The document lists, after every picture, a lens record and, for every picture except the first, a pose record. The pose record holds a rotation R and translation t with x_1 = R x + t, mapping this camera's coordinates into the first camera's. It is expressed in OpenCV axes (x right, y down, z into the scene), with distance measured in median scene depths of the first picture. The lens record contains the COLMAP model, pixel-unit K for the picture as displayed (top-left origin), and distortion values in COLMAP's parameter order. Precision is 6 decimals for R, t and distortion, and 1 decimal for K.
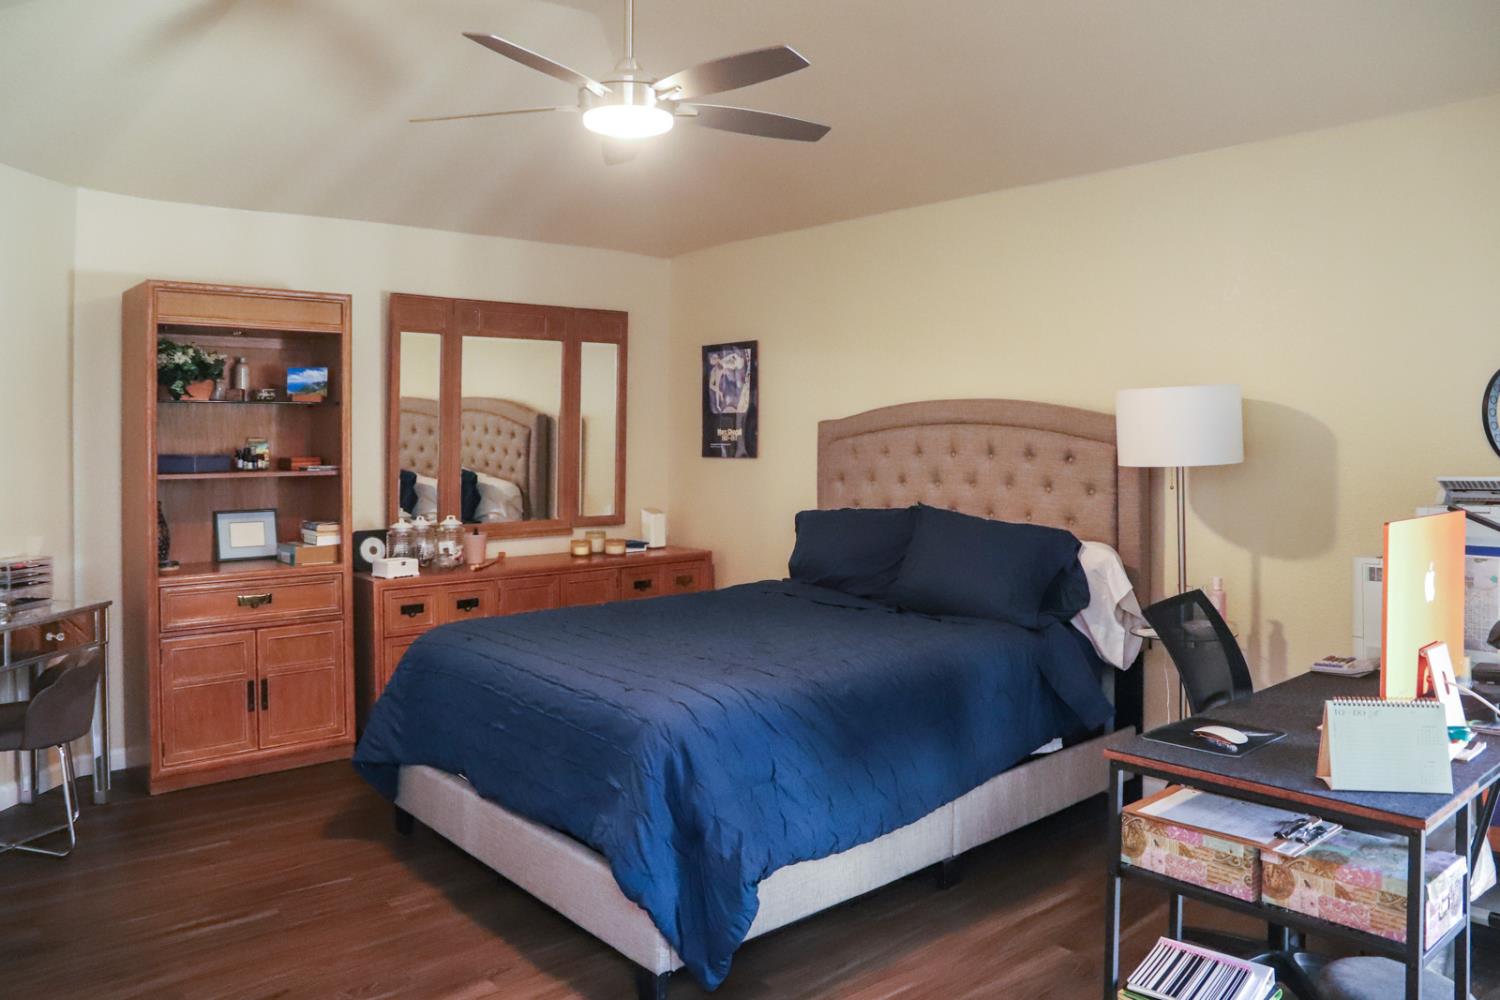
lens RADIAL K [[1118.3, 0, 750.0], [0, 1118.3, 500.0], [0, 0, 1]] dist [-0.120562, 0.093800]
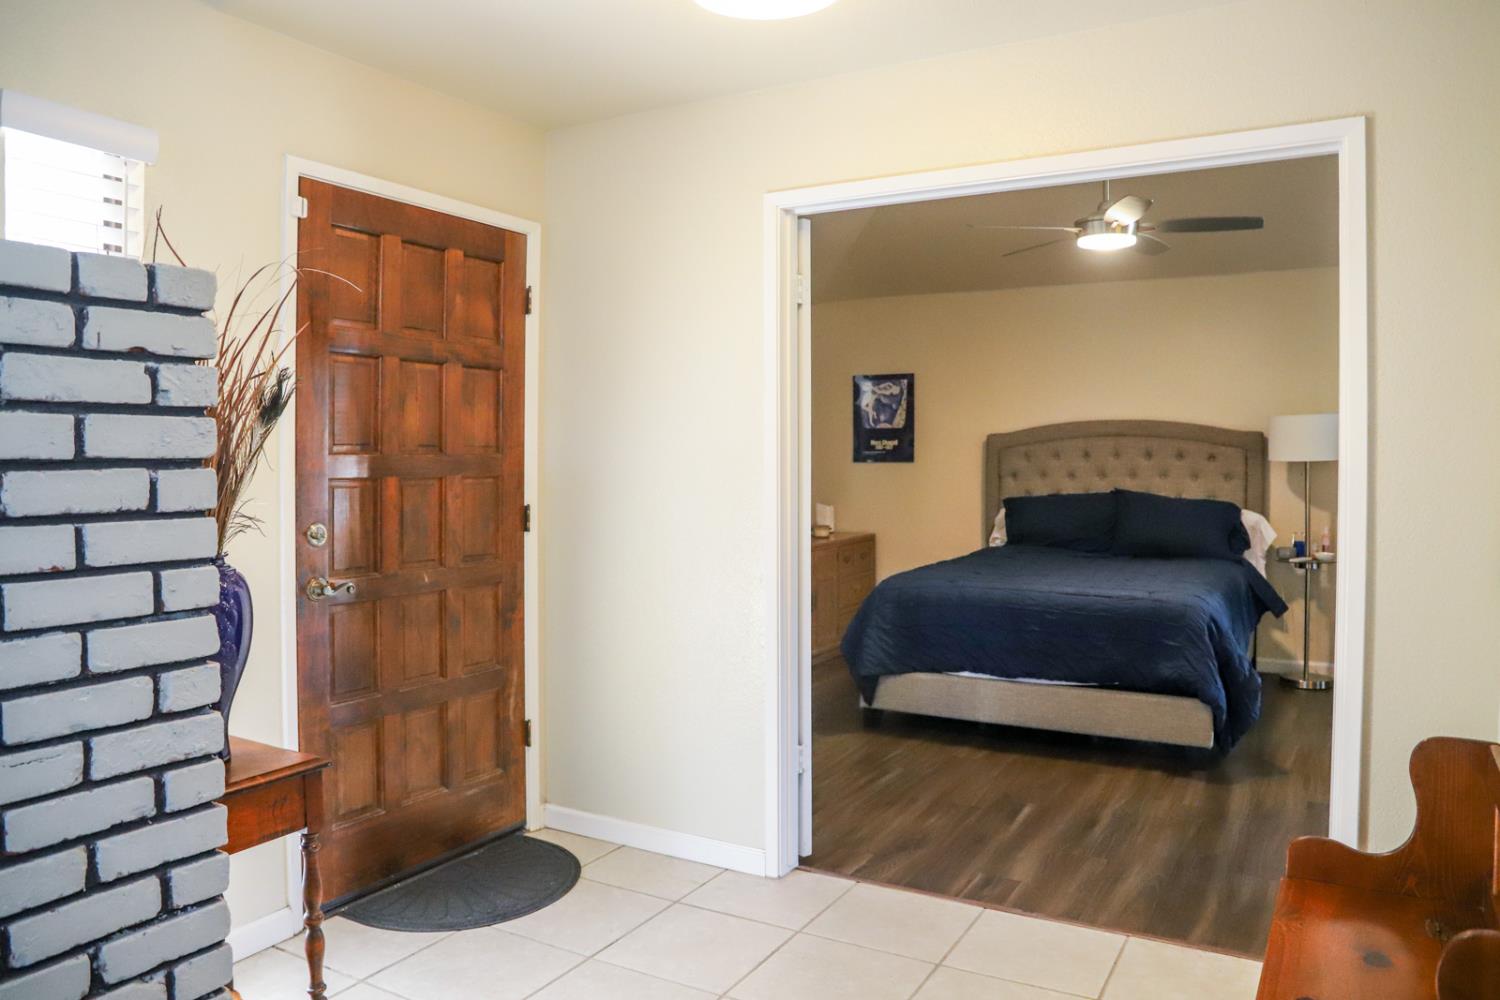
lens RADIAL K [[1118.3, 0, 750.0], [0, 1118.3, 500.0], [0, 0, 1]] dist [-0.120562, 0.093800]
pose [[0.942398, -0.012408, 0.334265, -0.747710], [0.018722, 0.999702, -0.015674, 0.029674], [-0.333971, 0.021029, 0.942349, -0.217287]]
